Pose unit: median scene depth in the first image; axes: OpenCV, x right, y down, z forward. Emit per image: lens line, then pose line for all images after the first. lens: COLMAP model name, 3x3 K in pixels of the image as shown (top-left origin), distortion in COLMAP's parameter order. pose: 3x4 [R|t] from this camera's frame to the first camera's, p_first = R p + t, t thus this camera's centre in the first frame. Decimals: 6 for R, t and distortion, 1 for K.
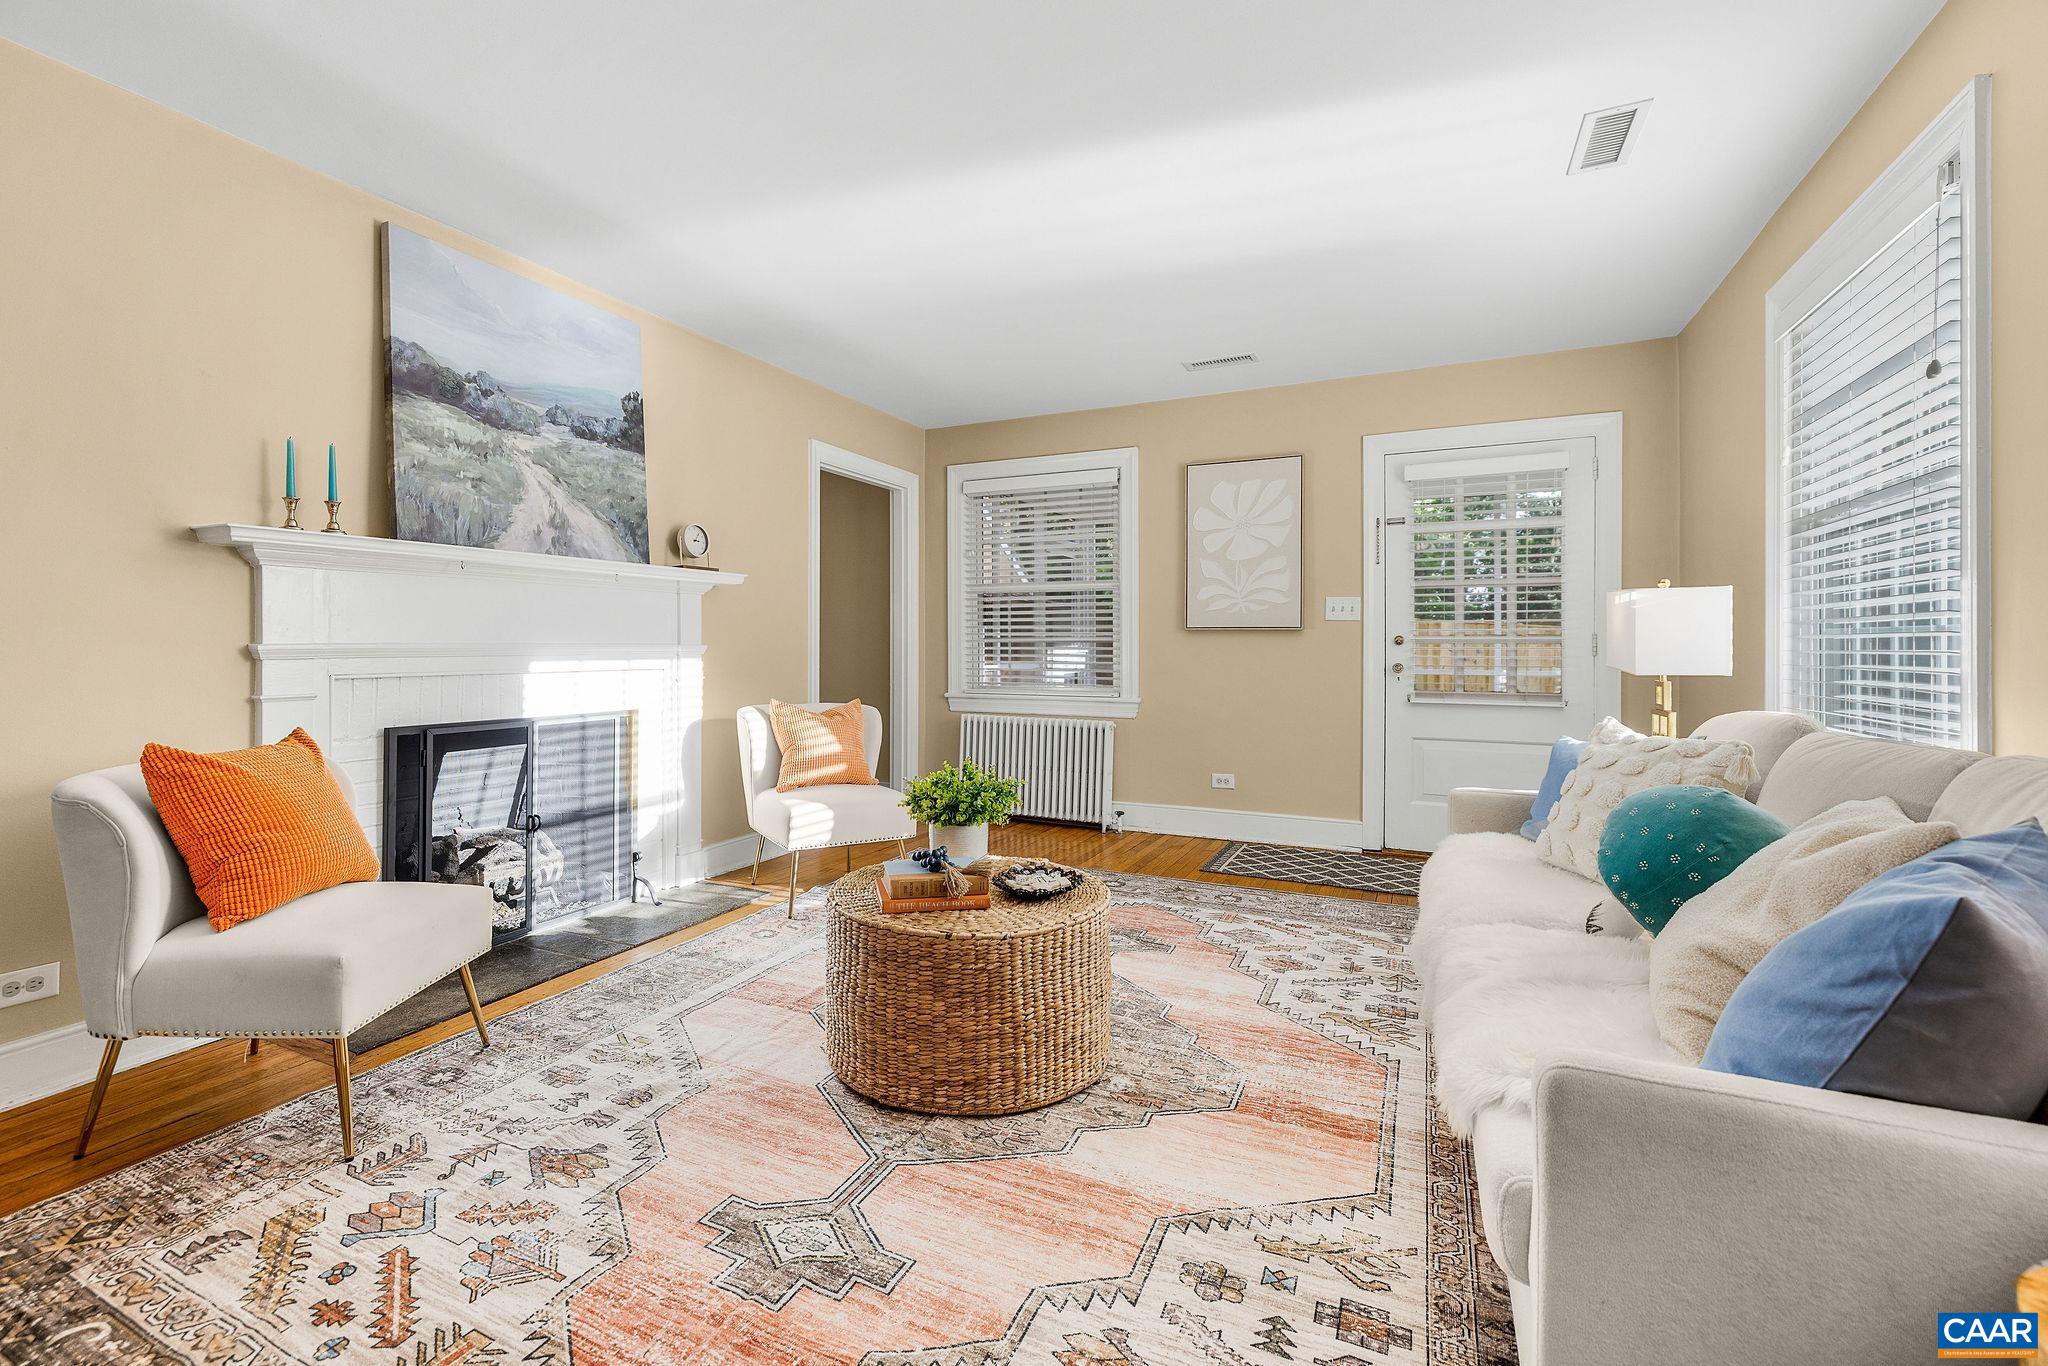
lens RADIAL K [[893.0, 0, 974.7], [0, 893.0, 643.4], [0, 0, 1]] dist [0.000772, -0.000431]
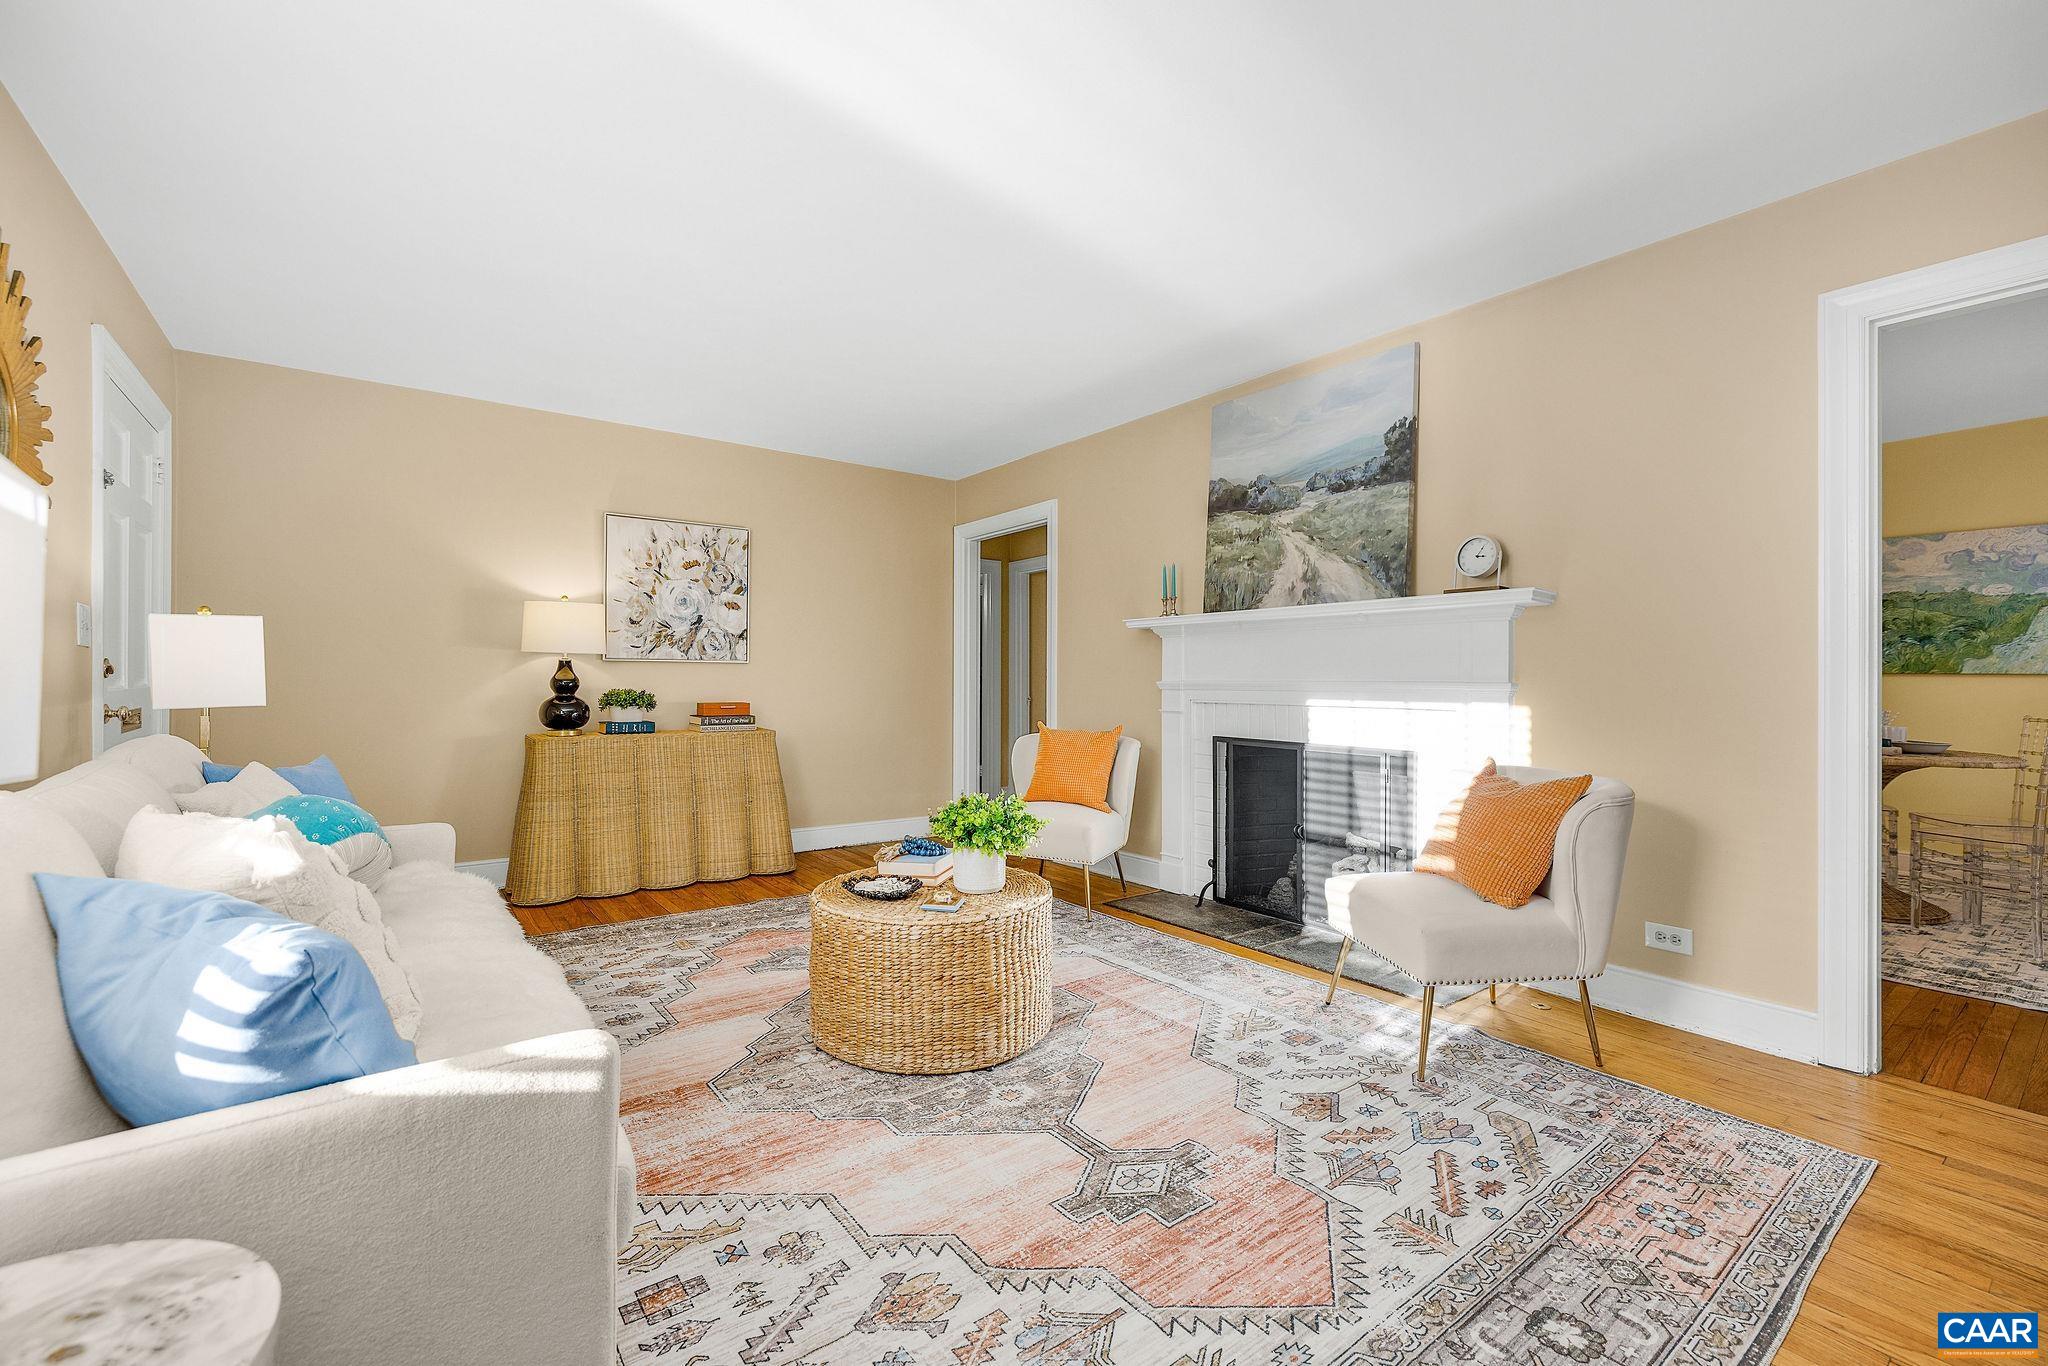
lens RADIAL K [[857.7, 0, 1021.6], [0, 857.7, 677.9], [0, 0, 1]] dist [0.002100, -0.000971]
pose [[-0.438474, -0.004737, -0.898731, 0.698616], [-0.003786, 0.999987, -0.003424, 0.001280], [0.898736, 0.001901, -0.438486, 1.164905]]
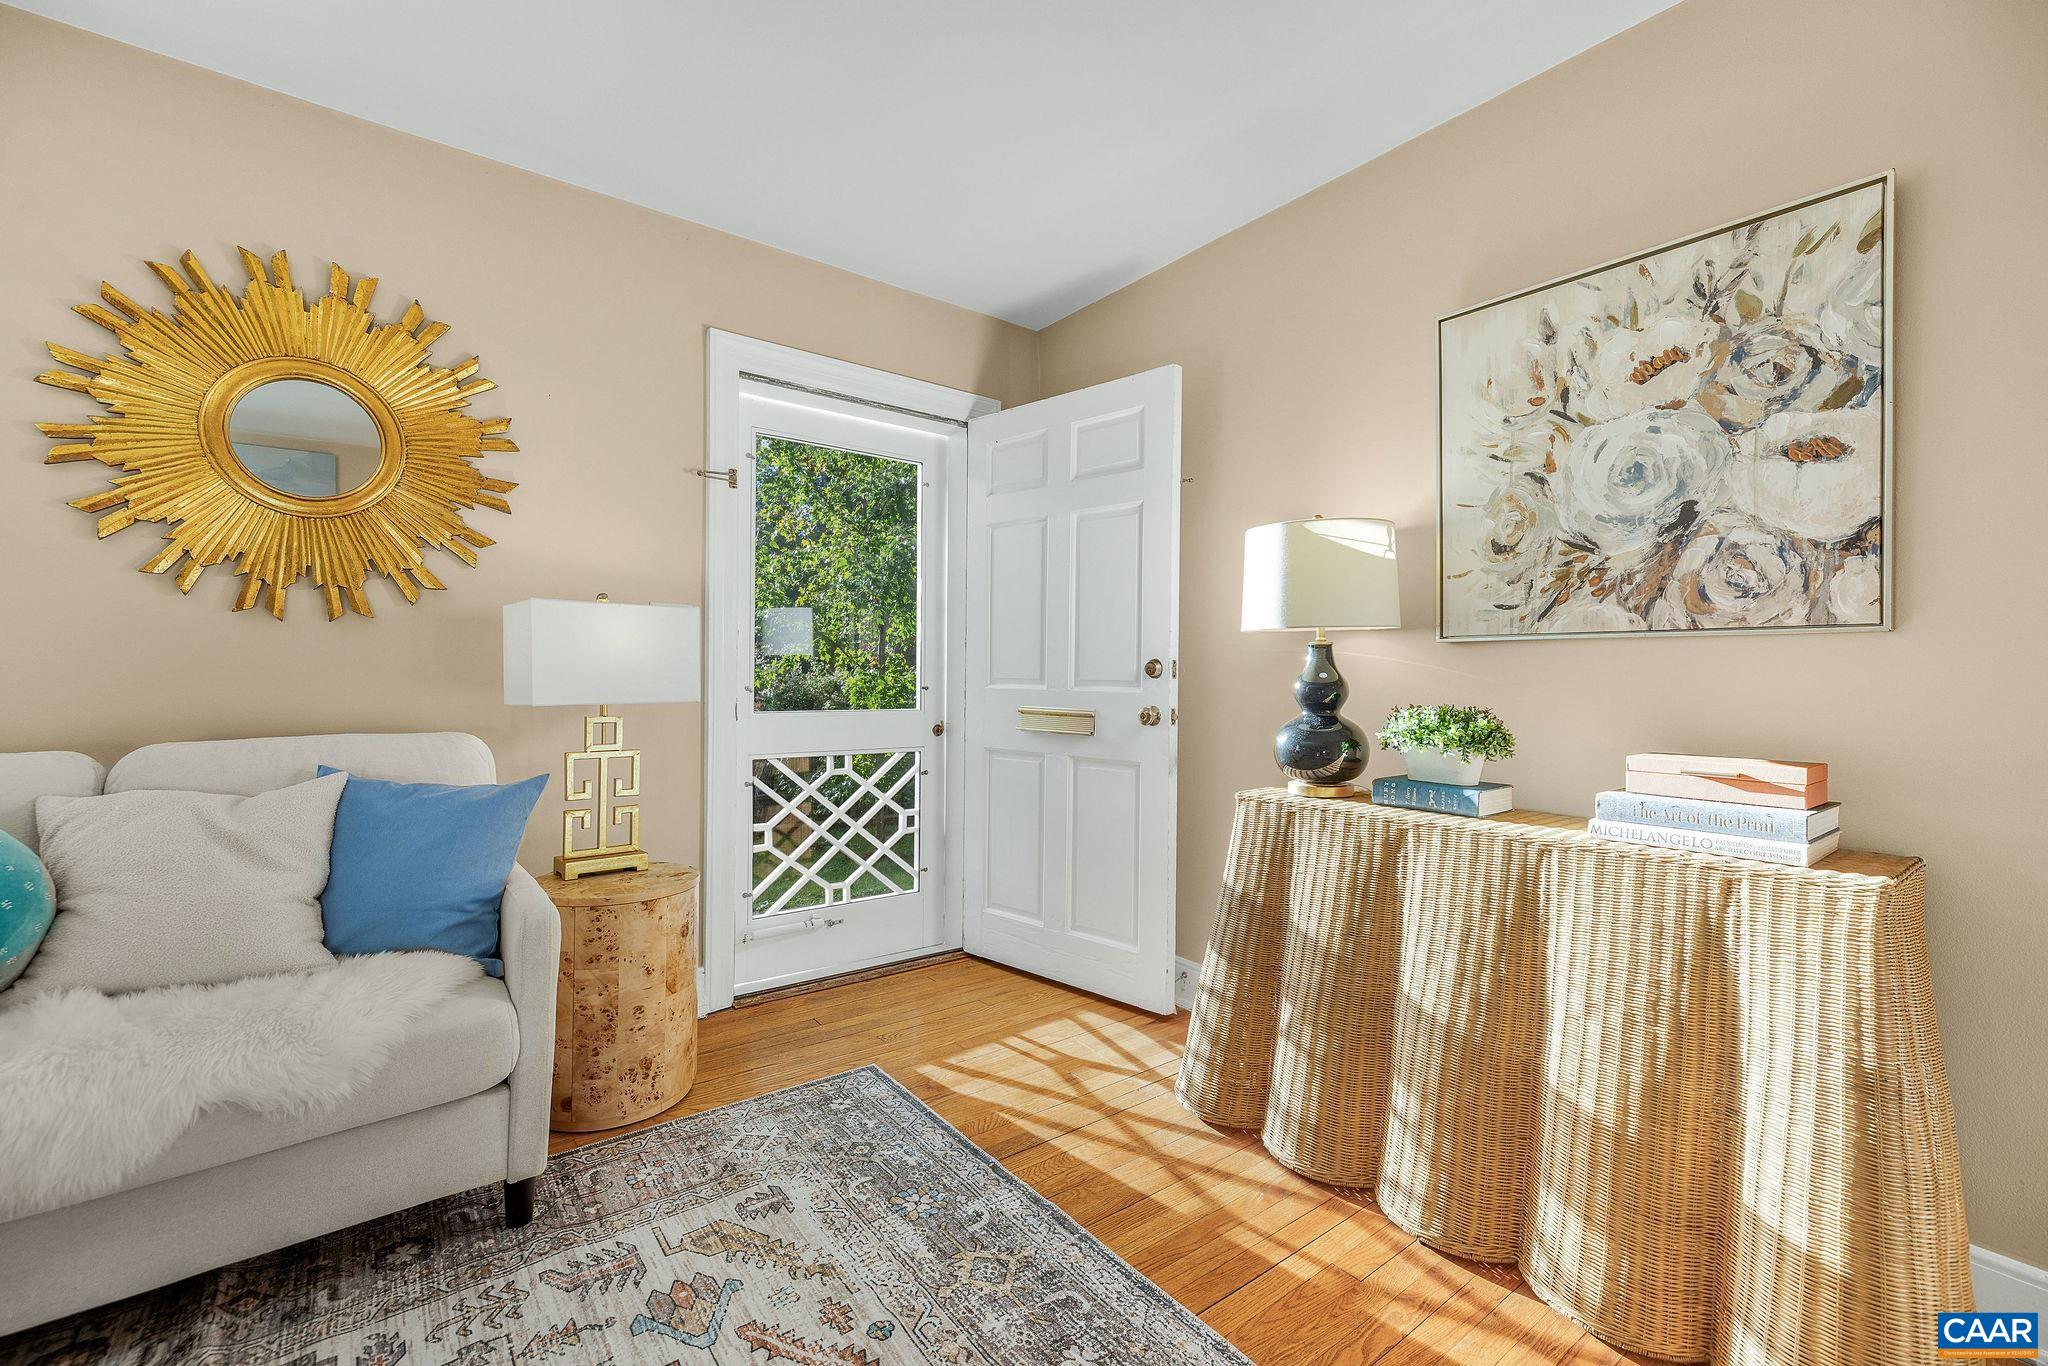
lens RADIAL K [[857.7, 0, 1021.6], [0, 857.7, 677.9], [0, 0, 1]] dist [0.002100, -0.000971]
pose [[-0.899867, -0.009782, 0.436056, -0.280410], [-0.009812, 0.999949, 0.002181, -0.001043], [-0.436055, -0.002316, -0.899917, 0.640541]]
